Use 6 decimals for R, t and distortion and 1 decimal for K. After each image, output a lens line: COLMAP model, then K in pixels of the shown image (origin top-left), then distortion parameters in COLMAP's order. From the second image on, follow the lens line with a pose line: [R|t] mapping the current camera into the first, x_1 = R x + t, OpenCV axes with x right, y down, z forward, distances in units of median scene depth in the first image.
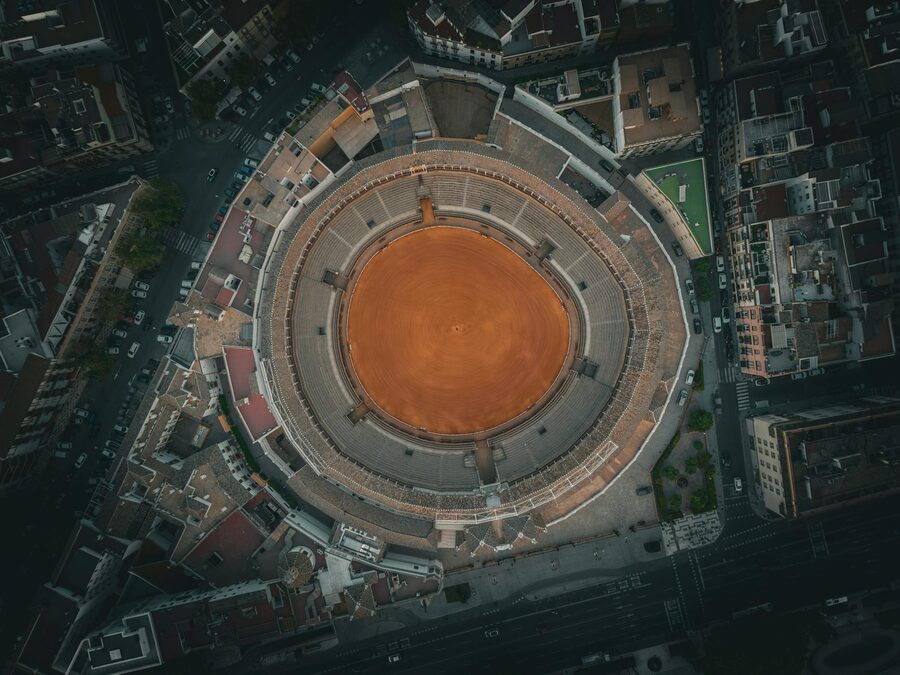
lens RADIAL K [[645.3, 0, 452.1], [0, 645.3, 336.9], [0, 0, 1]] dist [0.006981, 0.000397]
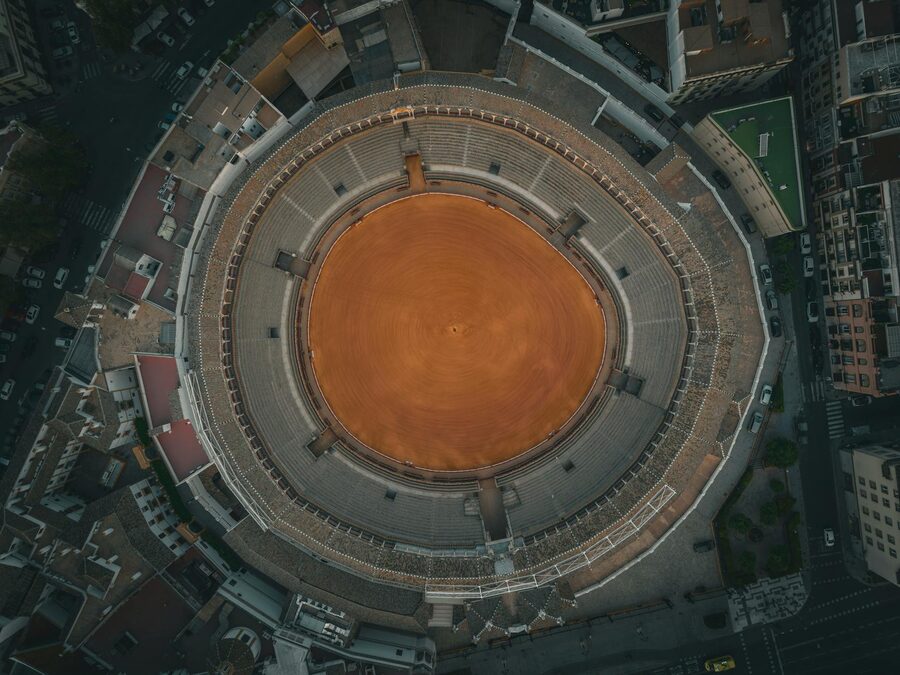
lens RADIAL K [[645.3, 0, 448.2], [0, 645.3, 336.6], [0, 0, 1]] dist [0.006981, 0.000397]
pose [[0.999990, 0.000943, -0.004333, 0.003328], [-0.000951, 0.999998, -0.001944, -0.003488], [0.004331, 0.001948, 0.999989, 0.258687]]
